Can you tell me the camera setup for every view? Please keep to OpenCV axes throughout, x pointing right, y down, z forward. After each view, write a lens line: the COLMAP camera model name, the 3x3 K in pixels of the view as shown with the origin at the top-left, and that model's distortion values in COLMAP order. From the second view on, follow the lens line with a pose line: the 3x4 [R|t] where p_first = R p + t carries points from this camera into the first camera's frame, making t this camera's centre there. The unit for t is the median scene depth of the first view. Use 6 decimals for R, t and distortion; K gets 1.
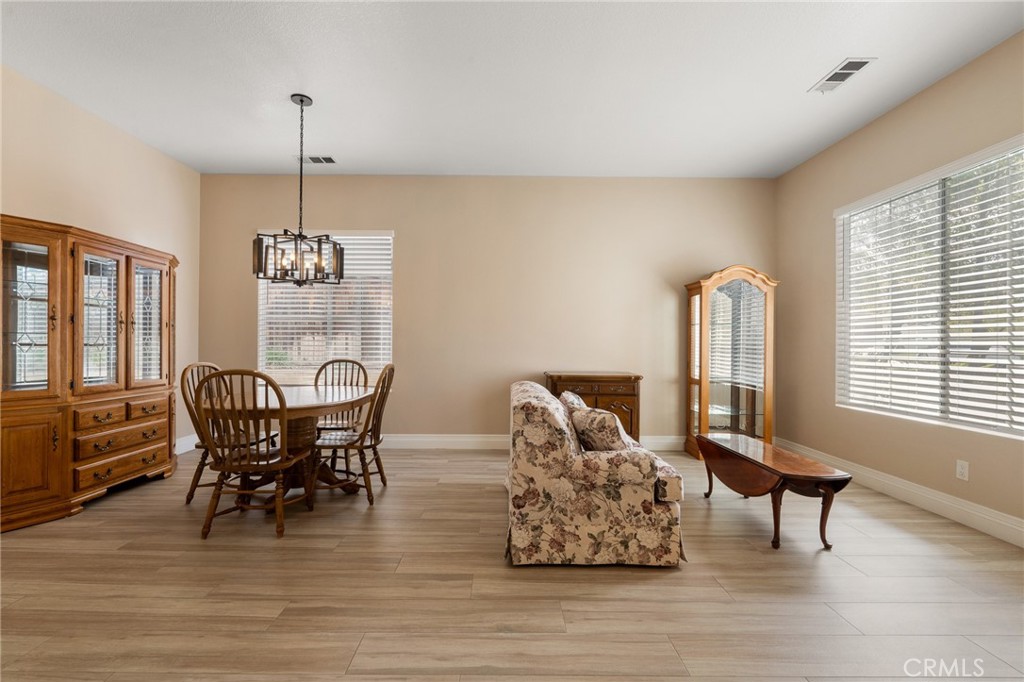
lens RADIAL K [[451.7, 0, 507.8], [0, 451.7, 345.4], [0, 0, 1]] dist [-0.001371, -0.001198]
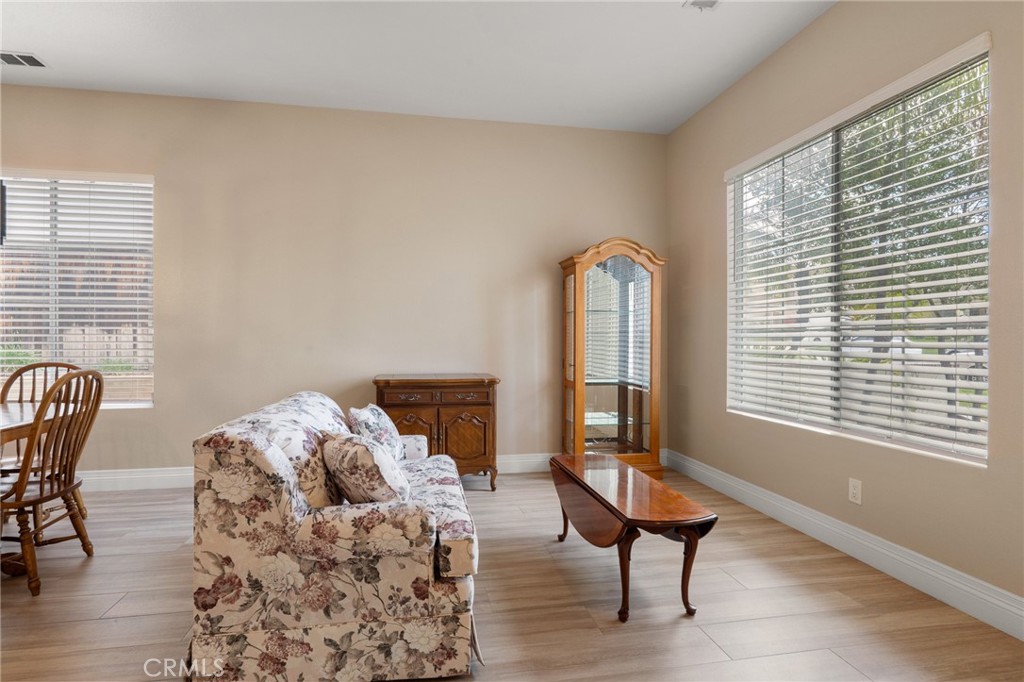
lens RADIAL K [[518.4, 0, 508.0], [0, 518.4, 344.8], [0, 0, 1]] dist [-0.001843, -0.000825]
pose [[0.984731, -0.007059, 0.173938, 0.274793], [0.005341, 0.999932, 0.010346, 0.002556], [-0.173999, -0.009259, 0.984702, 0.227592]]
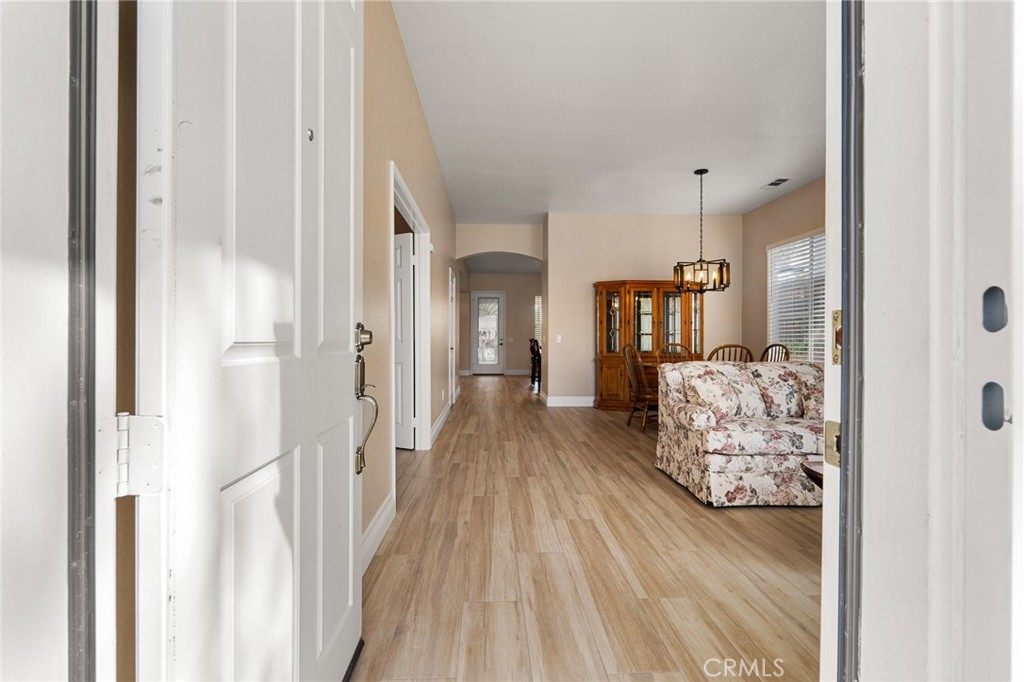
lens RADIAL K [[451.7, 0, 505.6], [0, 451.7, 342.3], [0, 0, 1]] dist [-0.001371, -0.001198]
pose [[0.030577, -0.002550, -0.999529, 1.405320], [-0.000431, 0.999997, -0.002564, 0.052320], [0.999532, 0.000509, 0.030576, 0.382341]]
